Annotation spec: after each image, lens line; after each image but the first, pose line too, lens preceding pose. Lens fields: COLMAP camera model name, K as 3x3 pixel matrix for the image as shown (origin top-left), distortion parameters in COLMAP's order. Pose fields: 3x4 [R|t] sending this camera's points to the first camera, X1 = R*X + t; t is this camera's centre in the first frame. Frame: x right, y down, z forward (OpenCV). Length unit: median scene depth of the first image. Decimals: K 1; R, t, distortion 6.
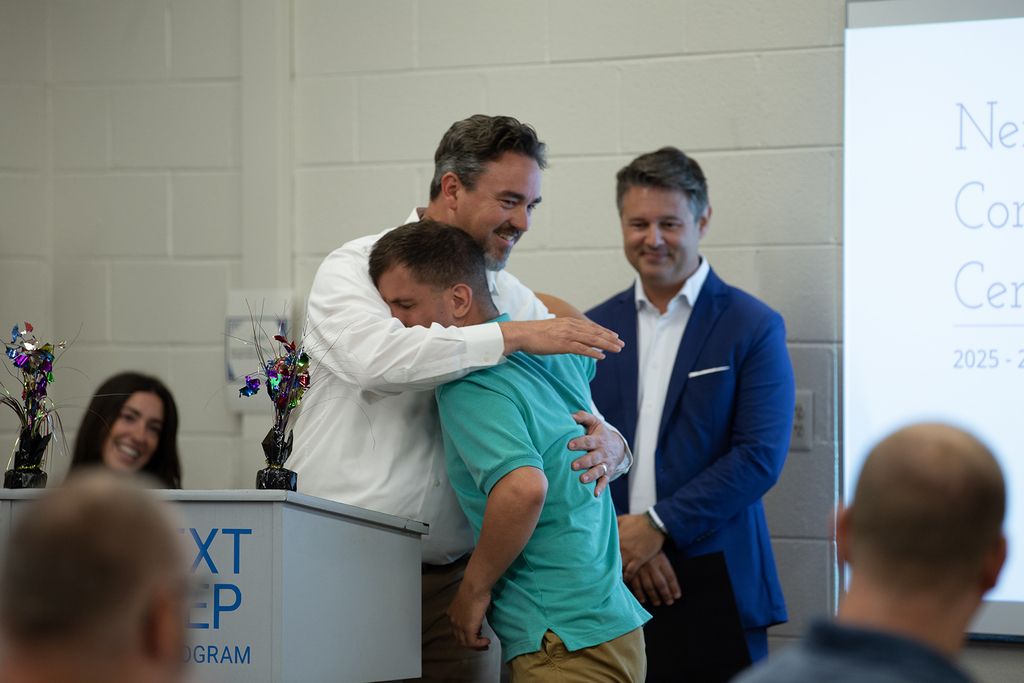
lens RADIAL K [[5774.7, 0, 512.0], [0, 5774.7, 341.5], [0, 0, 1]] dist [1.393237, 15.683991]
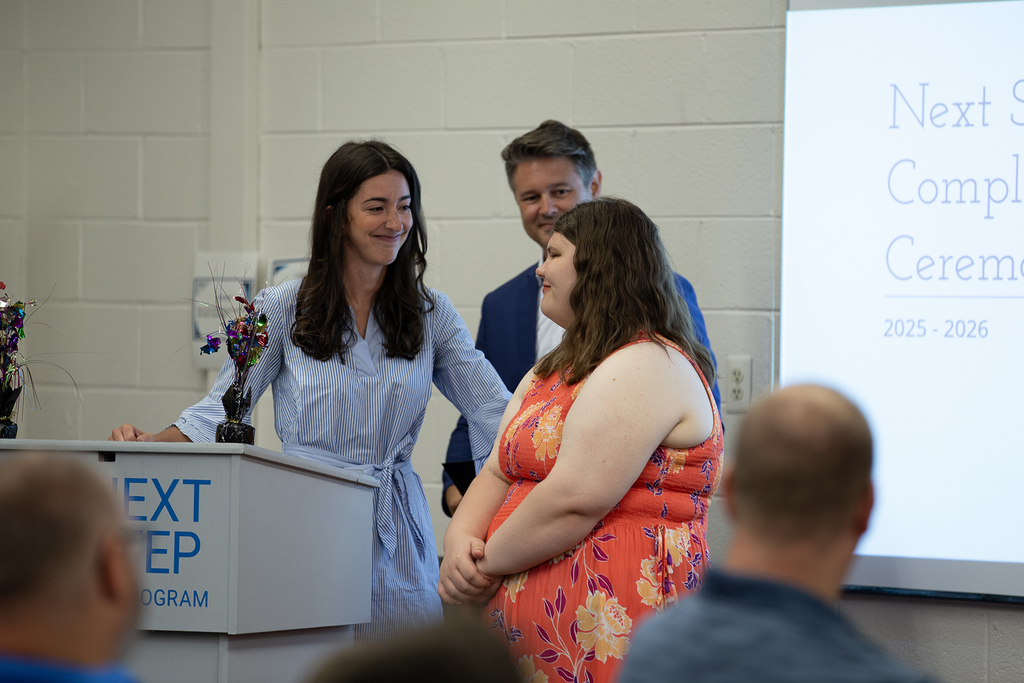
lens RADIAL K [[5774.7, 0, 512.0], [0, 5774.7, 341.5], [0, 0, 1]] dist [1.393237, 15.683991]
pose [[0.999890, 0.014441, 0.003361, 0.005240], [-0.014464, 0.999870, 0.007062, -0.000964], [-0.003258, -0.007110, 0.999969, -0.048354]]
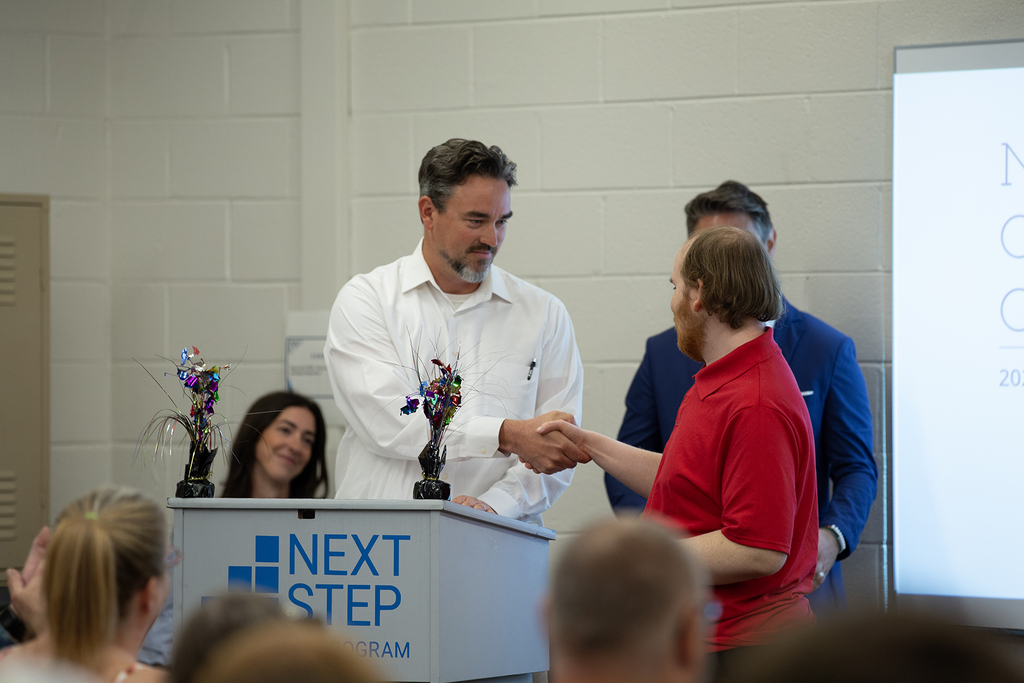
lens RADIAL K [[5774.7, 0, 512.0], [0, 5774.7, 341.5], [0, 0, 1]] dist [1.393237, 15.683991]
pose [[0.998352, 0.000219, 0.057388, -0.078190], [-0.000250, 1.000000, 0.000545, -0.004387], [-0.057387, -0.000559, 0.998352, -0.083765]]
